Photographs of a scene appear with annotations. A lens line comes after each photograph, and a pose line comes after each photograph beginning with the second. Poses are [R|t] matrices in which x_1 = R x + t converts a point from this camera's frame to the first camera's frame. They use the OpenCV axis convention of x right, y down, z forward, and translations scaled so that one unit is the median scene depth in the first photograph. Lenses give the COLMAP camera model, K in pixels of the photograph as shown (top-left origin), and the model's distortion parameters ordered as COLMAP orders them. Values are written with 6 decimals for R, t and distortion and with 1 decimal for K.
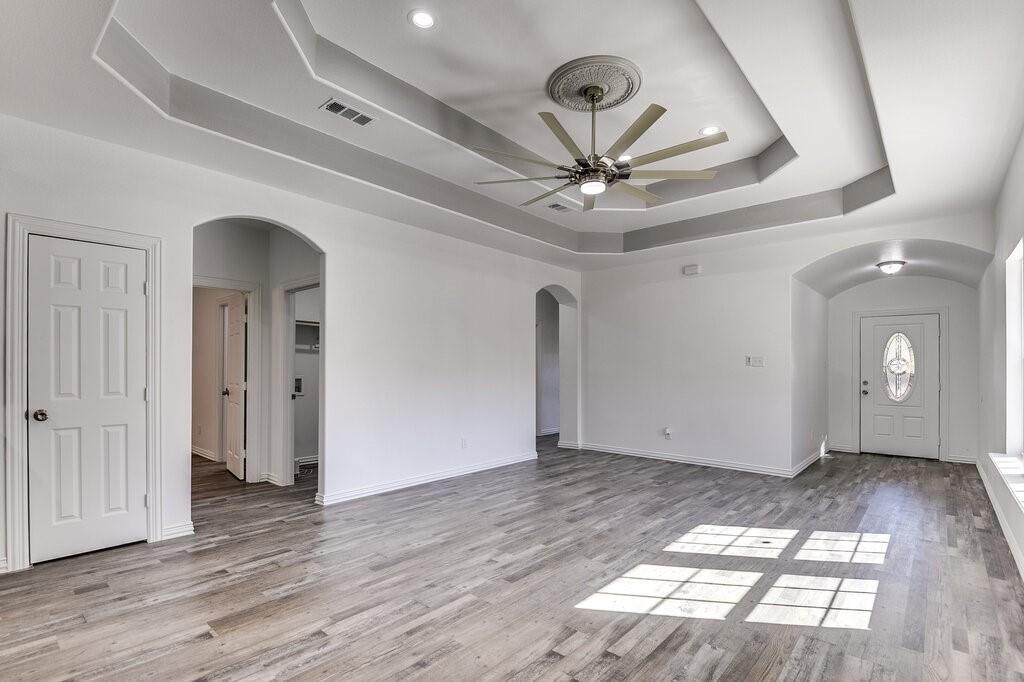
lens RADIAL K [[493.0, 0, 512.5], [0, 493.0, 361.7], [0, 0, 1]] dist [0.002485, -0.004428]
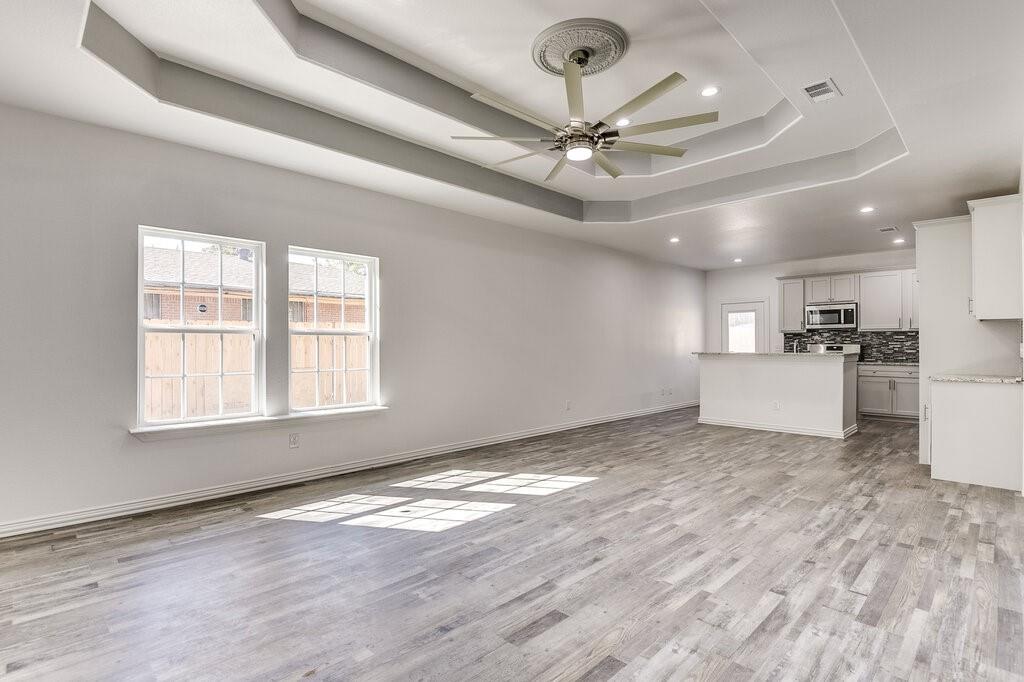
lens RADIAL K [[493.0, 0, 507.8], [0, 493.0, 342.3], [0, 0, 1]] dist [0.002485, -0.004428]
pose [[-0.997109, -0.004634, 0.075840, 0.182219], [-0.006130, 0.999791, -0.019511, 0.030040], [-0.075733, -0.019920, -0.996929, 1.570768]]
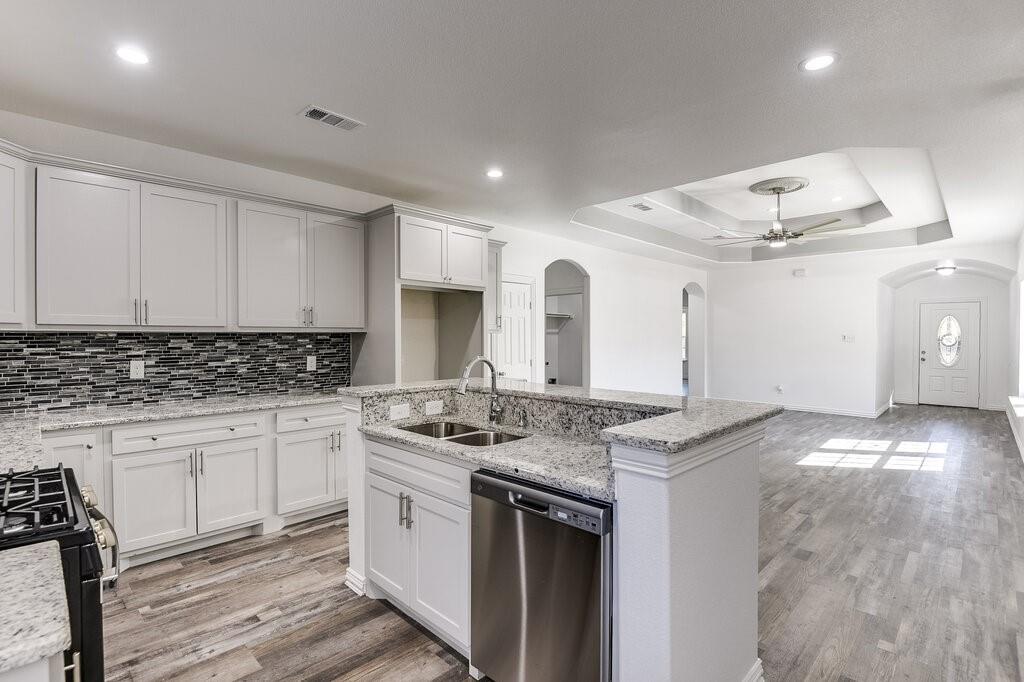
lens RADIAL K [[493.0, 0, 521.5], [0, 493.0, 339.8], [0, 0, 1]] dist [0.002485, -0.004428]
pose [[0.999267, -0.004572, -0.038010, -0.542597], [0.005496, 0.999691, 0.024242, -0.049272], [0.037887, -0.024433, 0.998983, -0.634349]]
